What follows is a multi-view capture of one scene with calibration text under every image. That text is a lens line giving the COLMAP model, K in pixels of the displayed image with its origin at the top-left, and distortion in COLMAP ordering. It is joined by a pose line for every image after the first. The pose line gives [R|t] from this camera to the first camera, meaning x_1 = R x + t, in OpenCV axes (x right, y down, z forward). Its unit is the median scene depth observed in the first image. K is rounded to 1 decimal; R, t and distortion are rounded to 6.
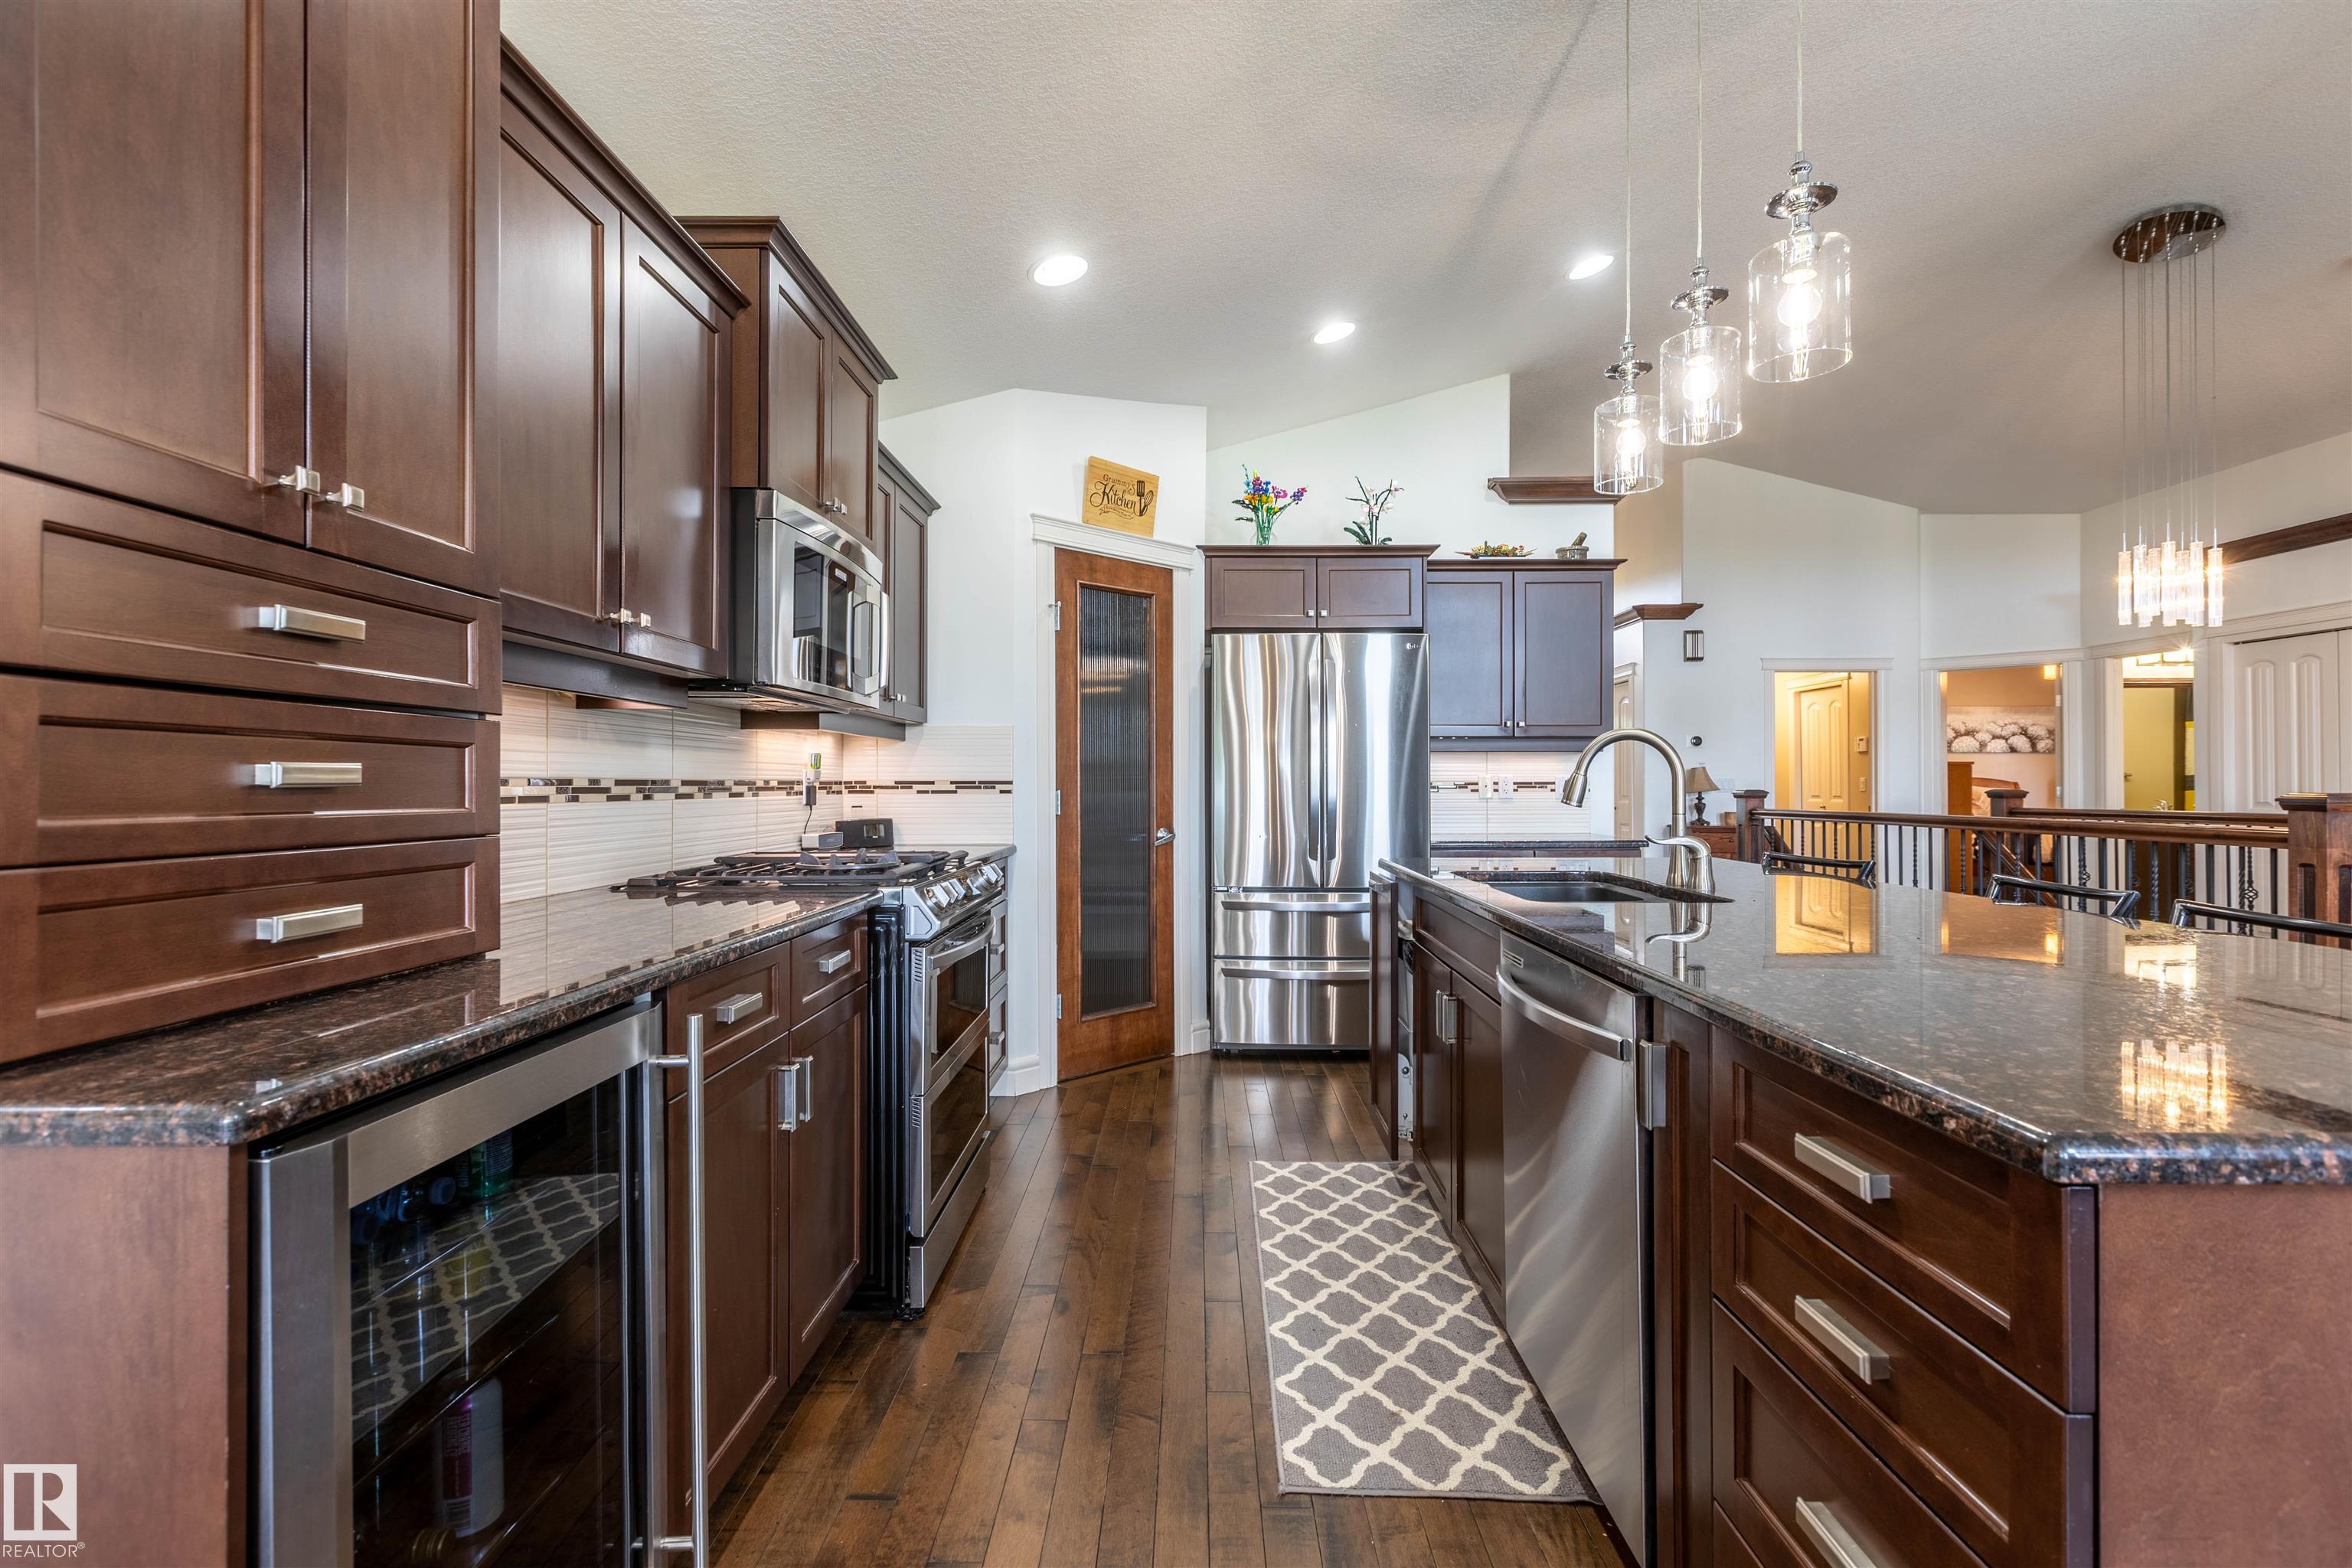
lens RADIAL K [[1081.1, 0, 1174.4], [0, 1081.1, 777.4], [0, 0, 1]] dist [-0.000634, 0.000018]
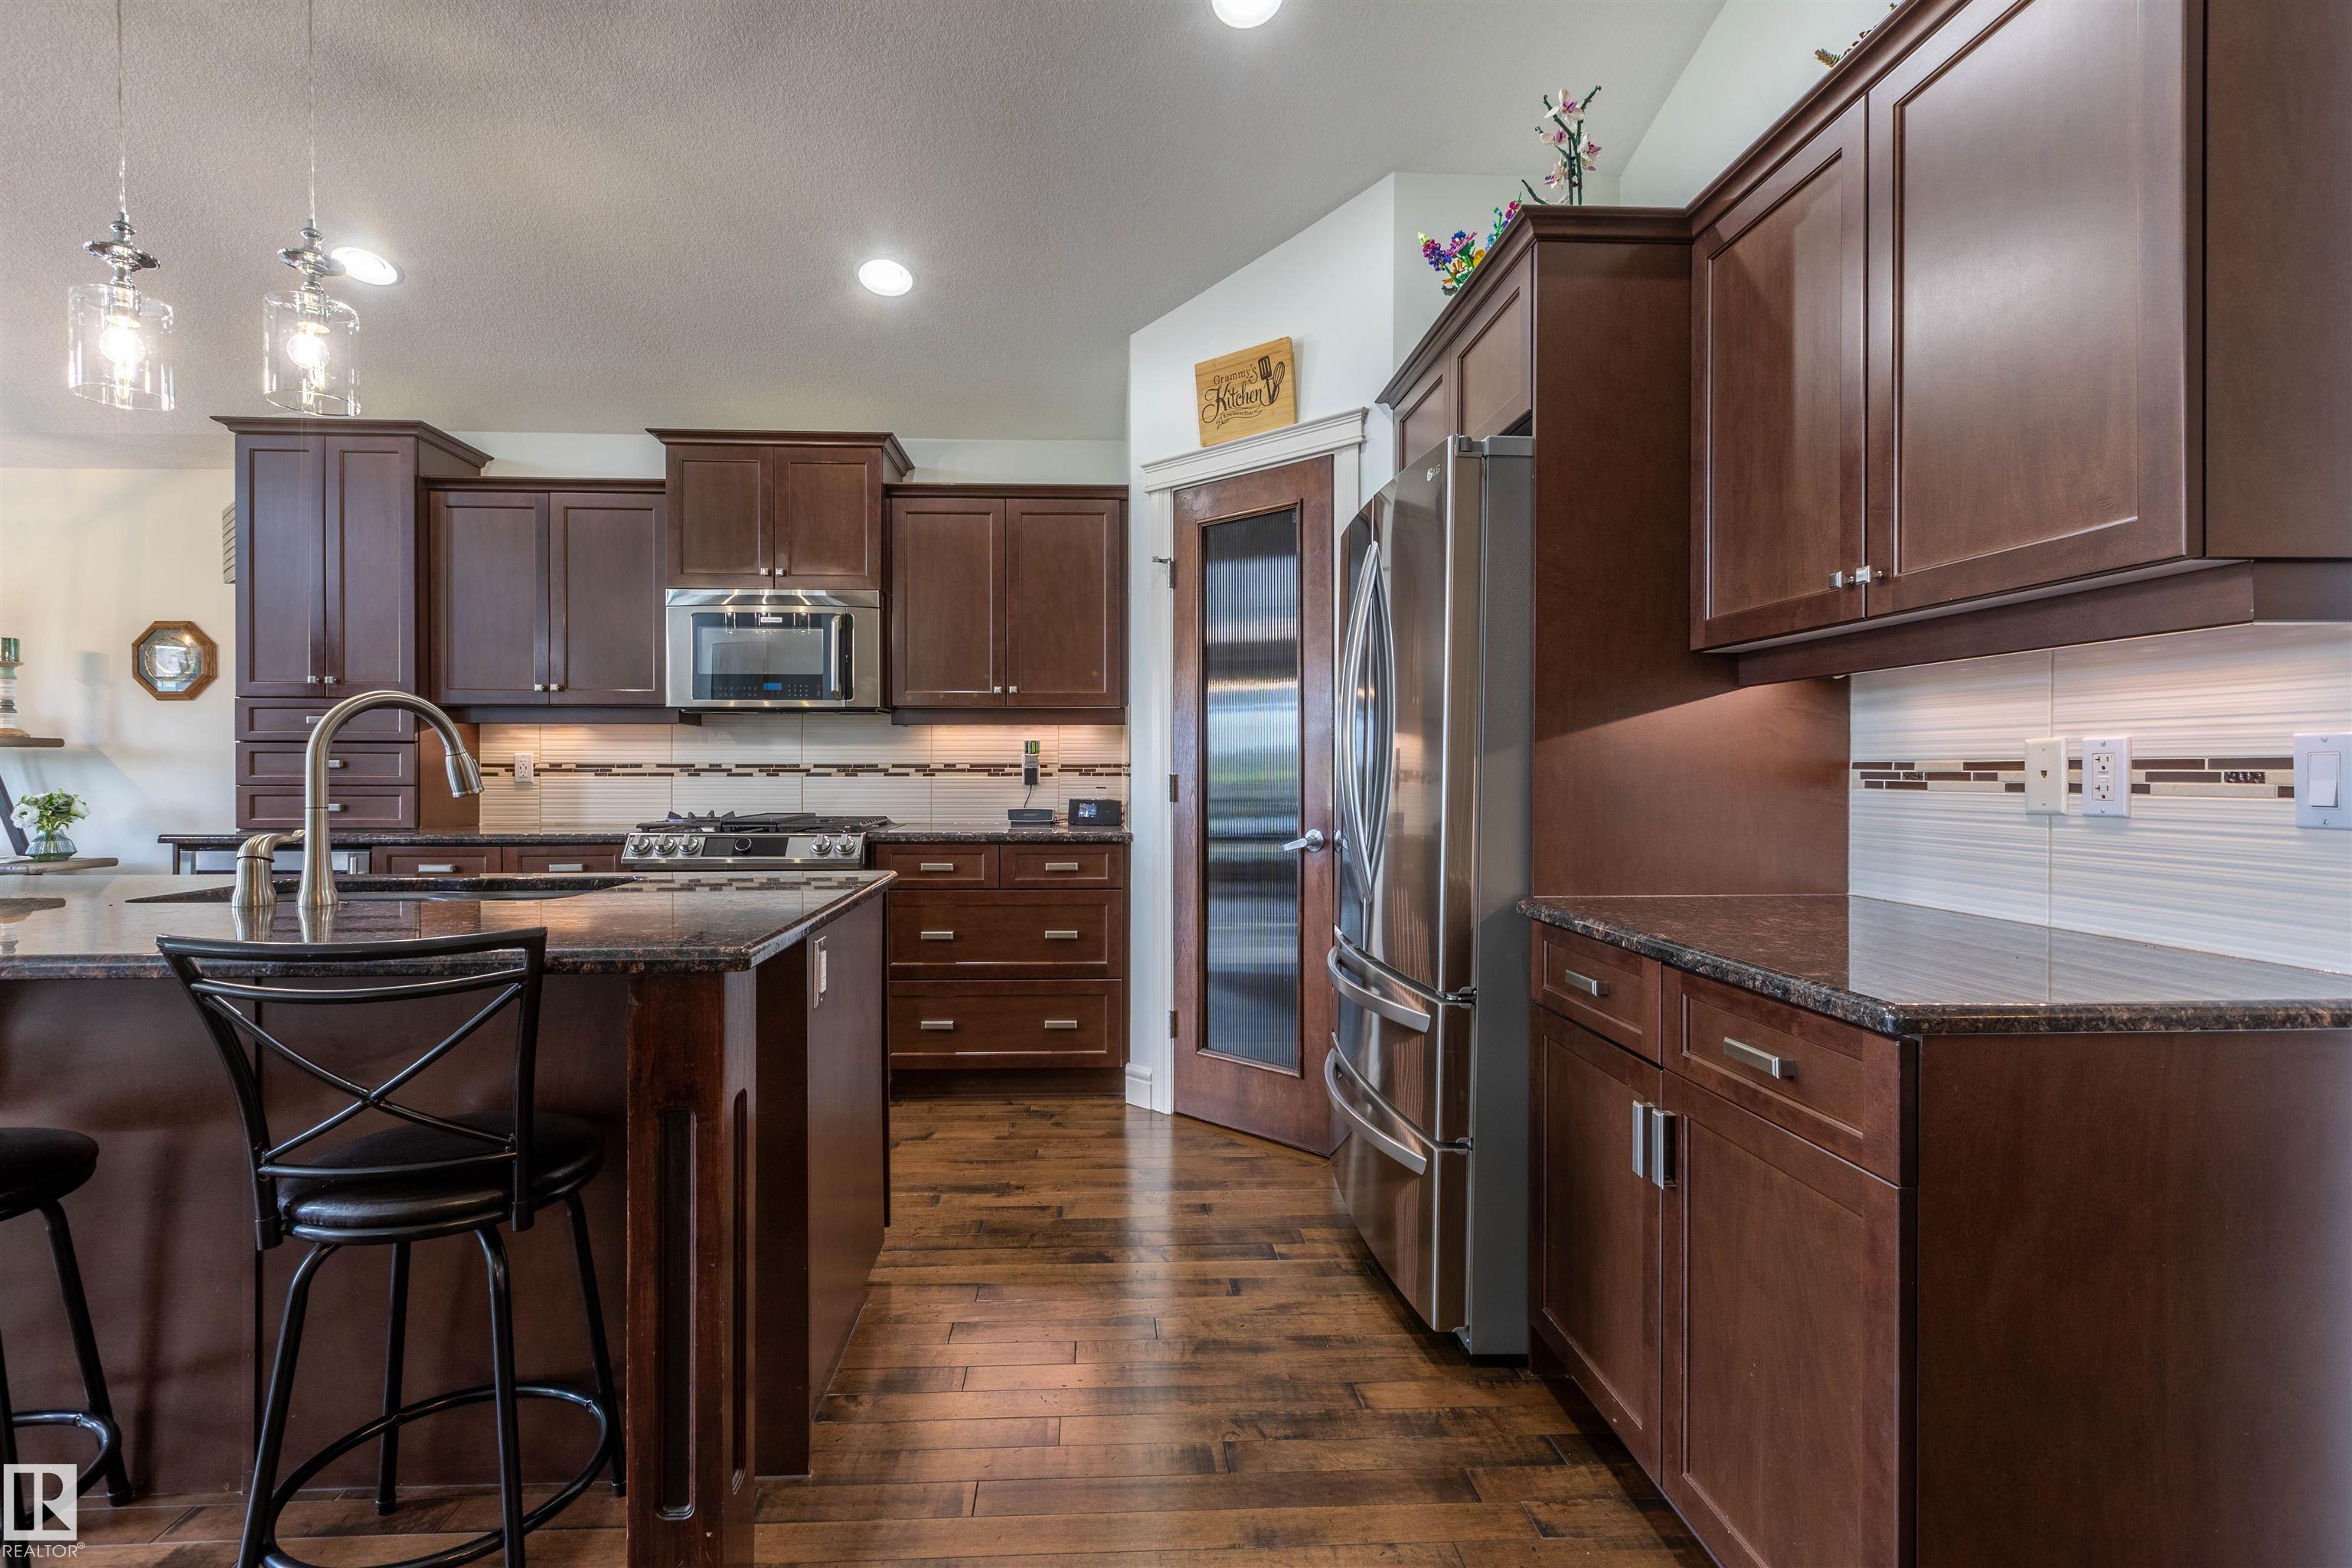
lens RADIAL K [[1081.1, 0, 1168.0], [0, 1081.1, 778.2], [0, 0, 1]] dist [-0.000634, 0.000018]
pose [[0.089012, 0.009099, -0.995989, 0.709789], [0.004739, 0.999943, 0.009559, 0.006321], [0.996019, -0.005571, 0.088964, 0.875542]]
